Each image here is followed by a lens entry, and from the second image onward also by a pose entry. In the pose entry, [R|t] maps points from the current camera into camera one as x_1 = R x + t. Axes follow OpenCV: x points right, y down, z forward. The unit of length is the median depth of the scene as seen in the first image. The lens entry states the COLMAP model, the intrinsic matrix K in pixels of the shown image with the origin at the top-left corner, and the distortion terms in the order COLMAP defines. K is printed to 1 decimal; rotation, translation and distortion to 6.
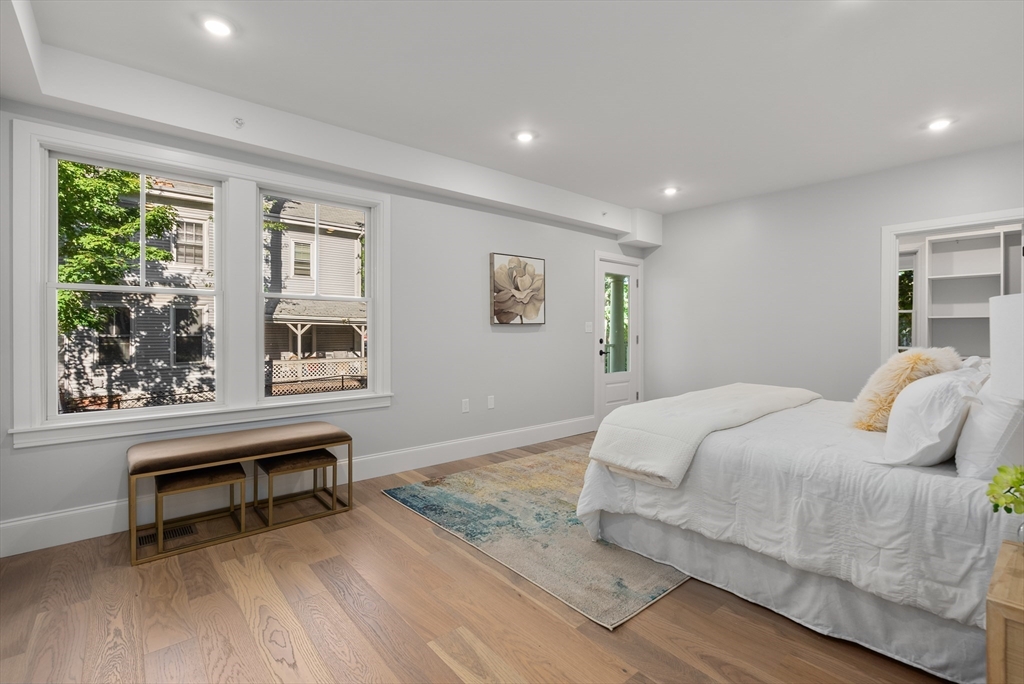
lens RADIAL K [[466.9, 0, 516.4], [0, 466.9, 340.7], [0, 0, 1]] dist [-0.003615, 0.000023]
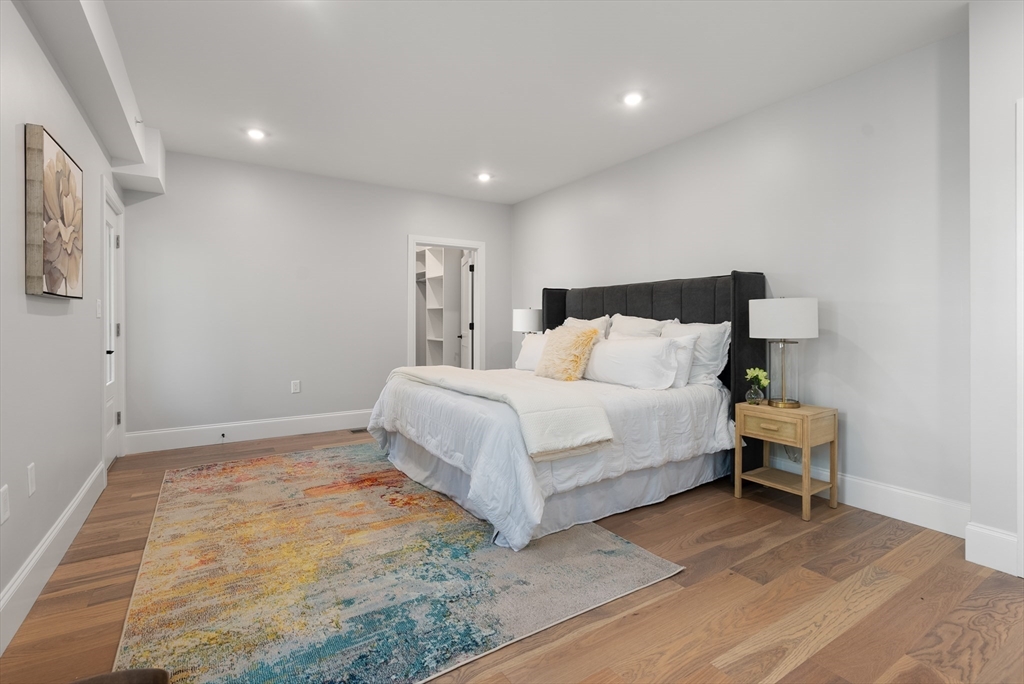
lens RADIAL K [[466.9, 0, 516.4], [0, 466.9, 340.7], [0, 0, 1]] dist [-0.003615, 0.000023]
pose [[0.144928, -0.040069, 0.988631, -0.622820], [0.024485, 0.999019, 0.036901, 0.002096], [-0.989139, 0.018859, 0.145767, 0.786641]]
